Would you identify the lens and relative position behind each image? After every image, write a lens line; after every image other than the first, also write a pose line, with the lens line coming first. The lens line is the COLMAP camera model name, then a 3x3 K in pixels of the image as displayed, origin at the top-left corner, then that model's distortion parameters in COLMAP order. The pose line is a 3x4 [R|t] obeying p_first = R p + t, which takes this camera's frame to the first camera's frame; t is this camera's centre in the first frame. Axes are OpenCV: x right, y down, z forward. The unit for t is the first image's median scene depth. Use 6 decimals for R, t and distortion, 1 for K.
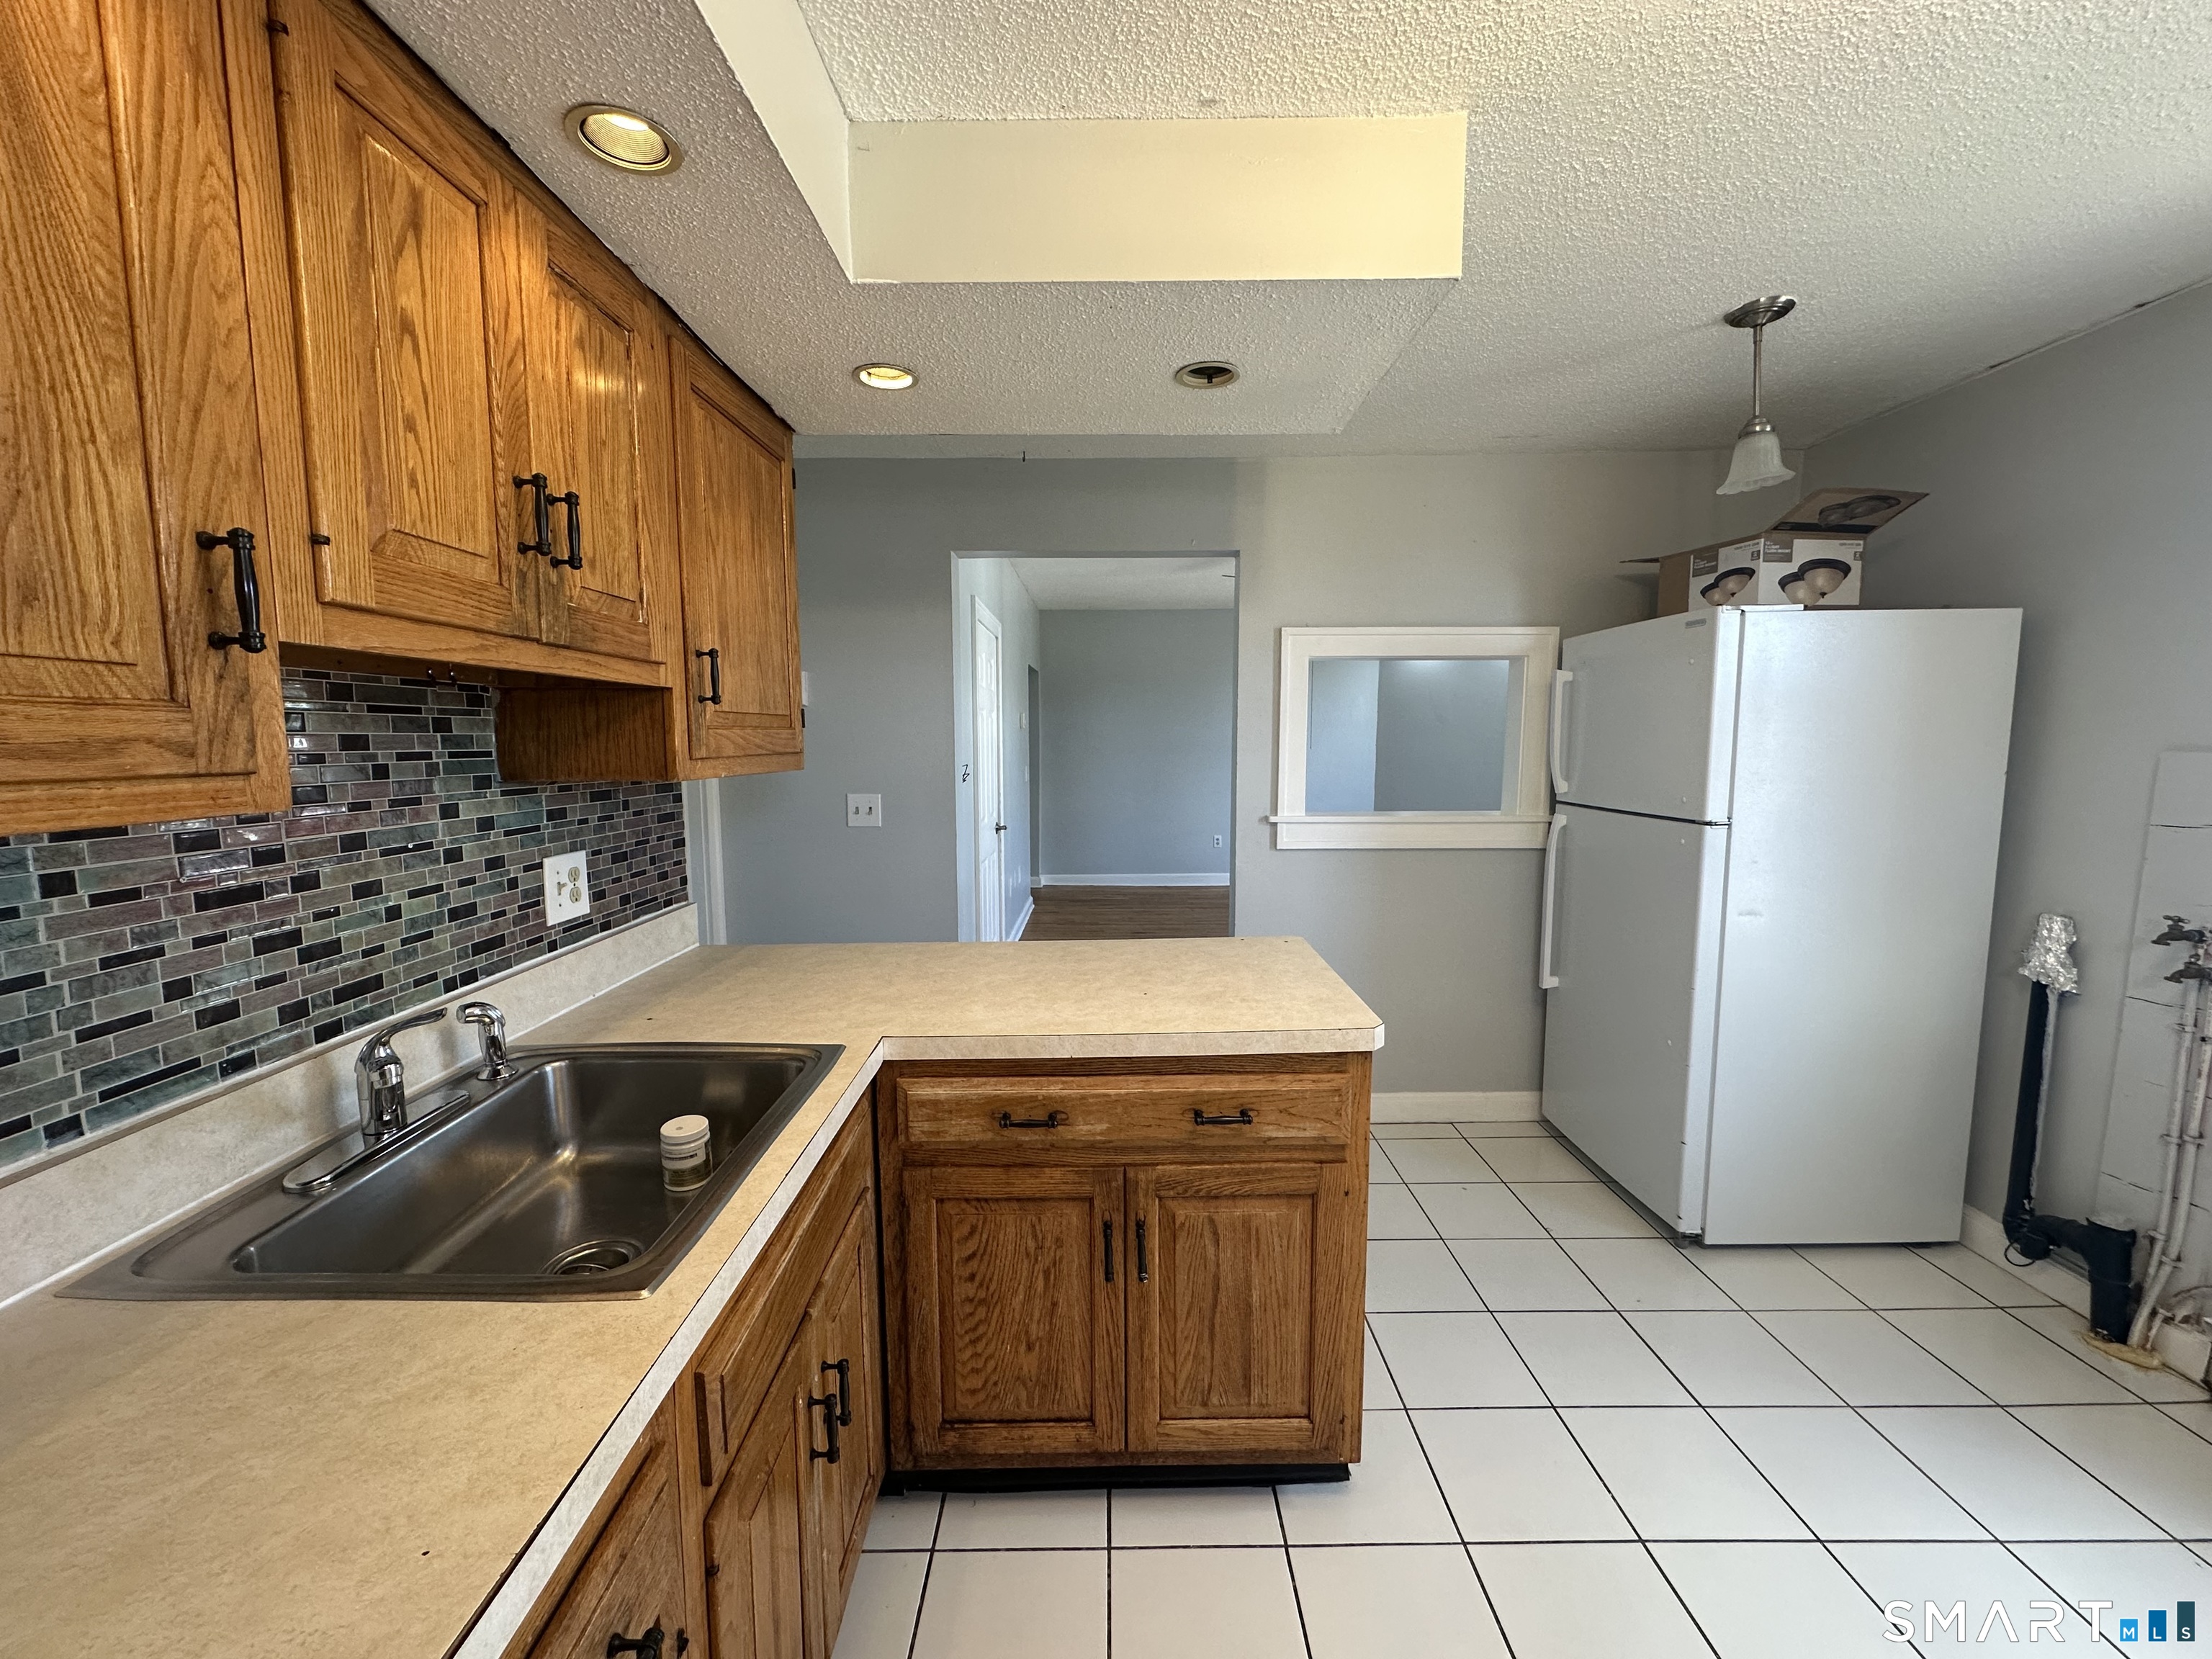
lens RADIAL K [[886.3, 0, 1106.0], [0, 886.3, 829.5], [0, 0, 1]] dist [-0.001571, -0.000360]
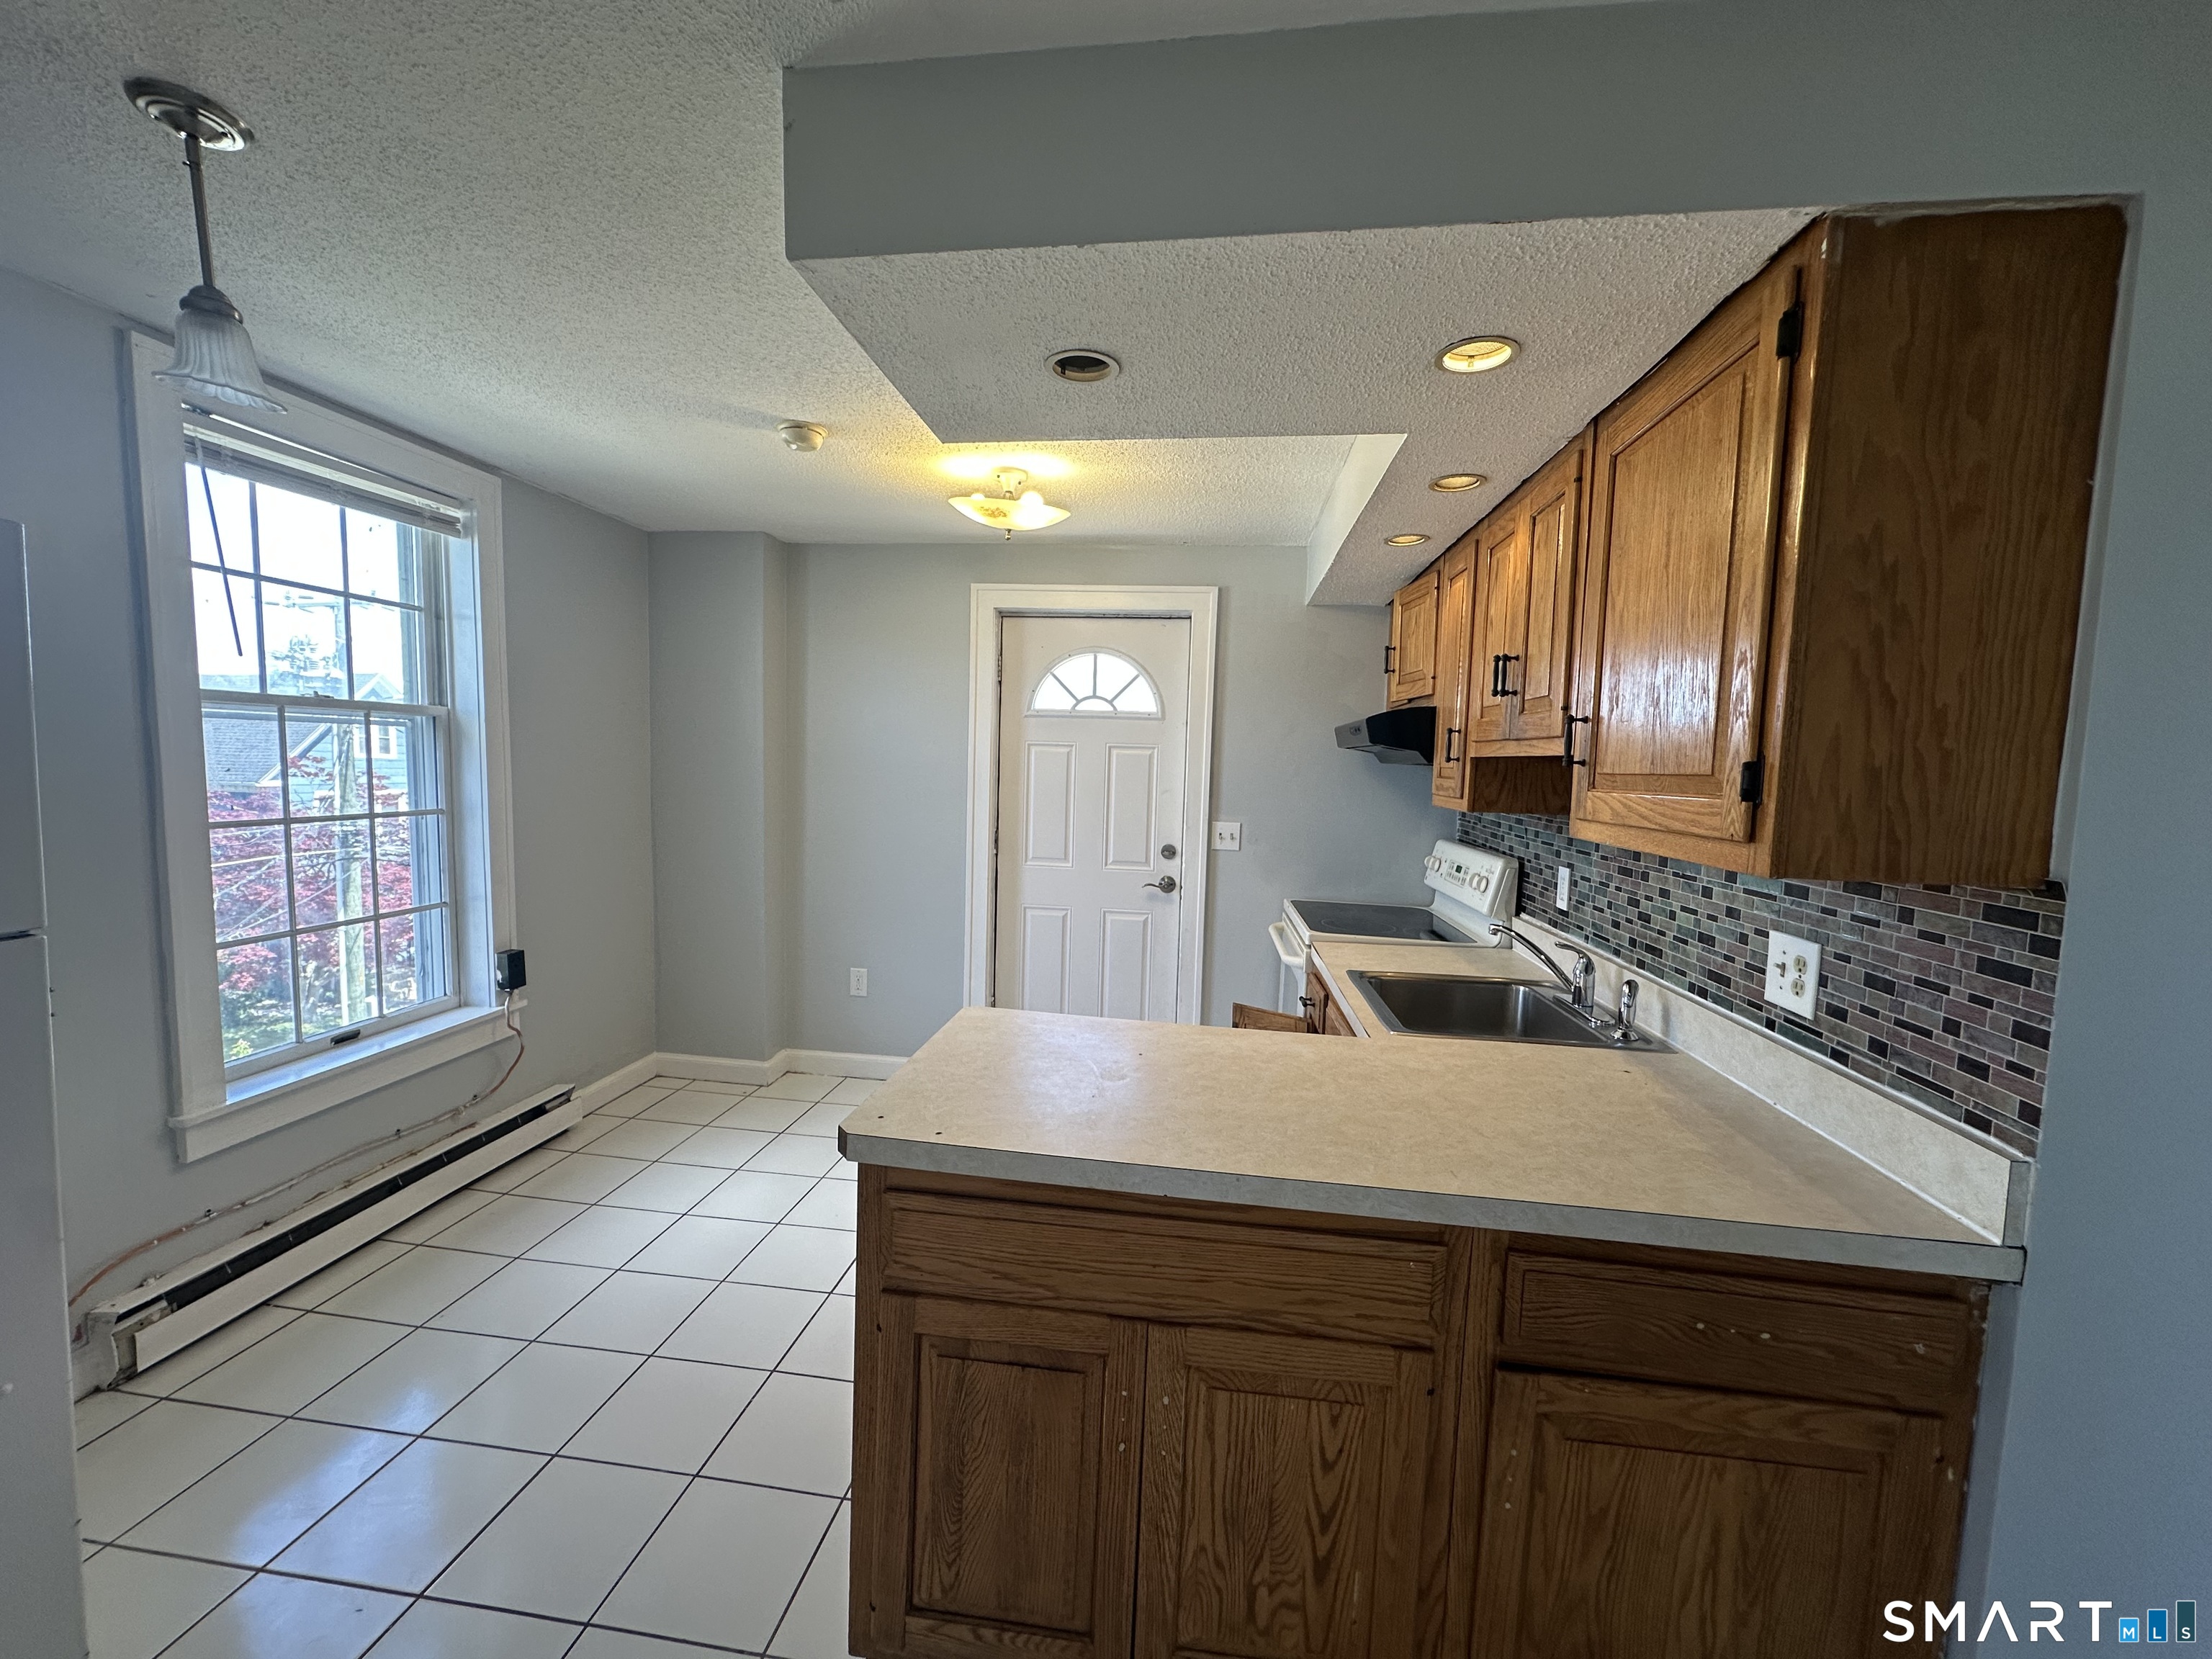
lens RADIAL K [[886.3, 0, 1106.0], [0, 886.3, 829.5], [0, 0, 1]] dist [-0.001571, -0.000360]
pose [[-0.991058, -0.087133, 0.101051, 0.011241], [-0.066988, 0.979892, 0.187946, -0.226251], [-0.115395, 0.179496, -0.976967, 2.161504]]
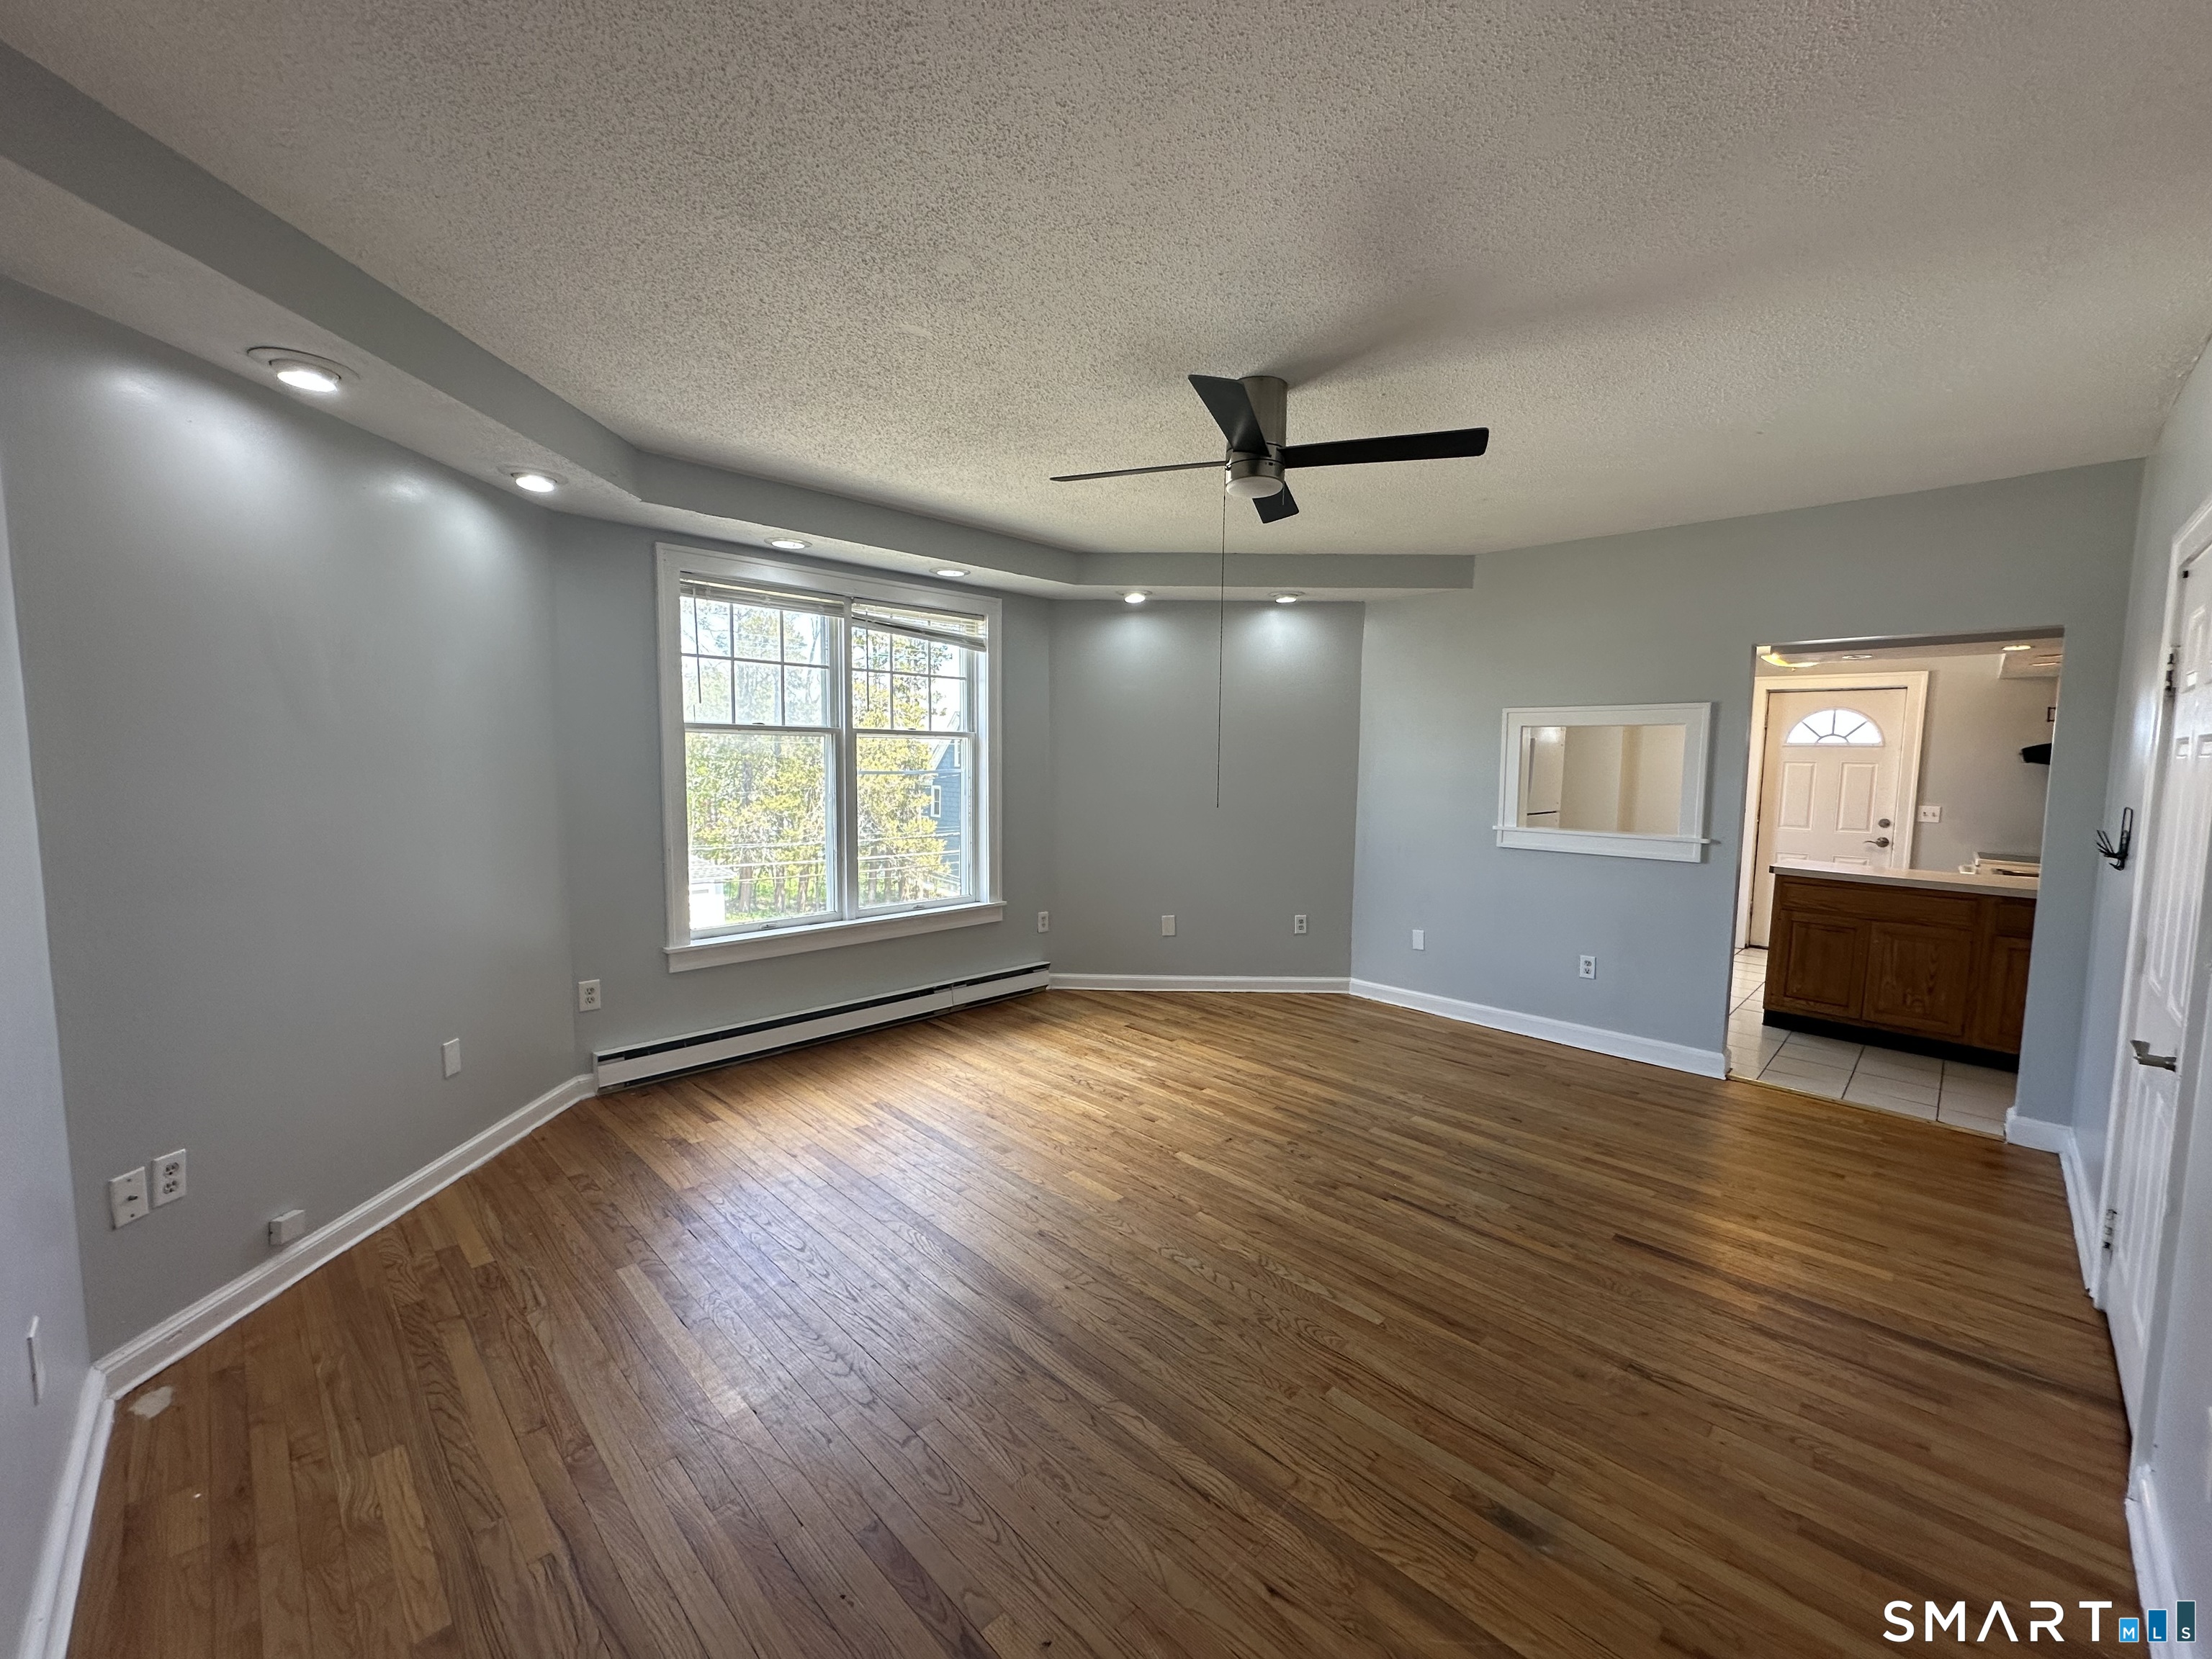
lens RADIAL K [[886.3, 0, 1106.0], [0, 886.3, 829.5], [0, 0, 1]] dist [-0.001571, -0.000360]
pose [[-0.721314, -0.119516, 0.682219, -0.062835], [0.019570, 0.981089, 0.192565, -0.418373], [-0.692332, 0.152251, -0.705334, 3.902095]]
